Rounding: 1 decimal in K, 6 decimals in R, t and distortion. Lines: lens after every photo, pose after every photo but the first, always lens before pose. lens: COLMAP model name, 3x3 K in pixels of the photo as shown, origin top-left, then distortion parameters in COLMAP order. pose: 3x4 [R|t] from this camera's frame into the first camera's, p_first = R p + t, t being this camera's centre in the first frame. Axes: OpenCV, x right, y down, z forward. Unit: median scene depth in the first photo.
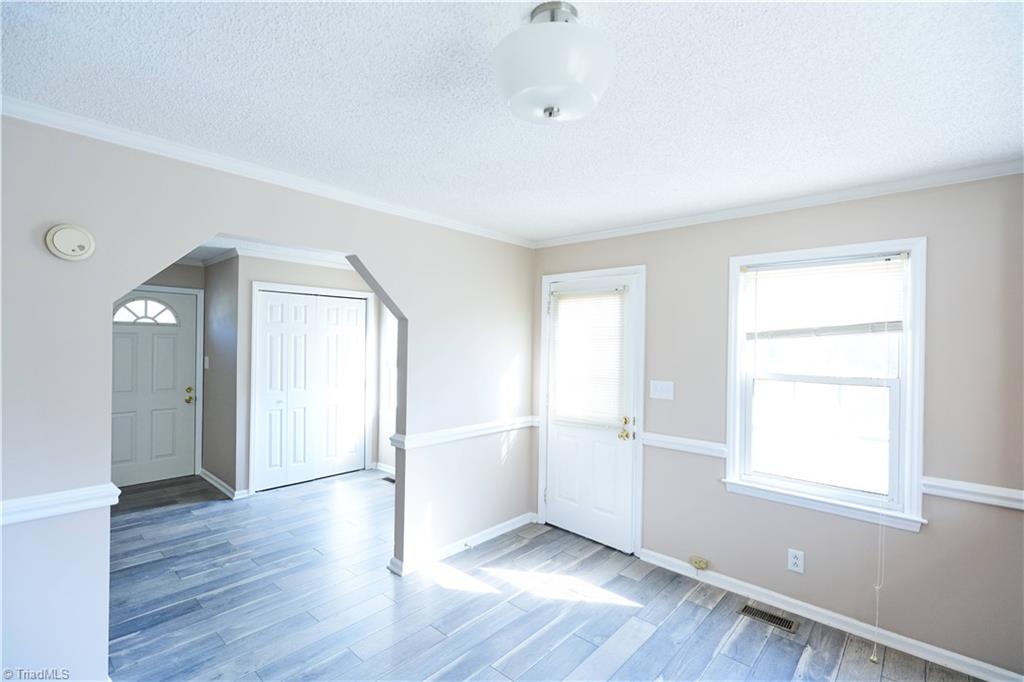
lens RADIAL K [[465.5, 0, 508.8], [0, 465.5, 341.7], [0, 0, 1]] dist [0.000007, 0.000704]
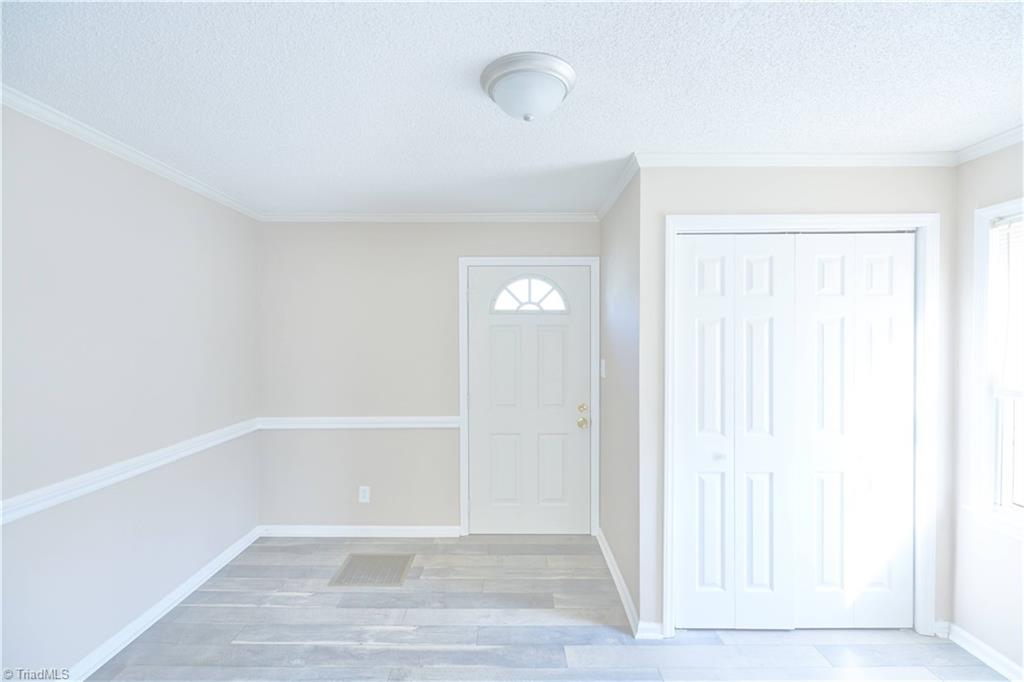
lens RADIAL K [[465.5, 0, 508.8], [0, 465.5, 341.7], [0, 0, 1]] dist [0.000007, 0.000704]
pose [[0.664247, -0.001764, -0.747511, -0.272789], [0.013639, 0.999859, 0.009760, -0.000353], [0.747389, -0.016678, 0.664178, 0.510225]]
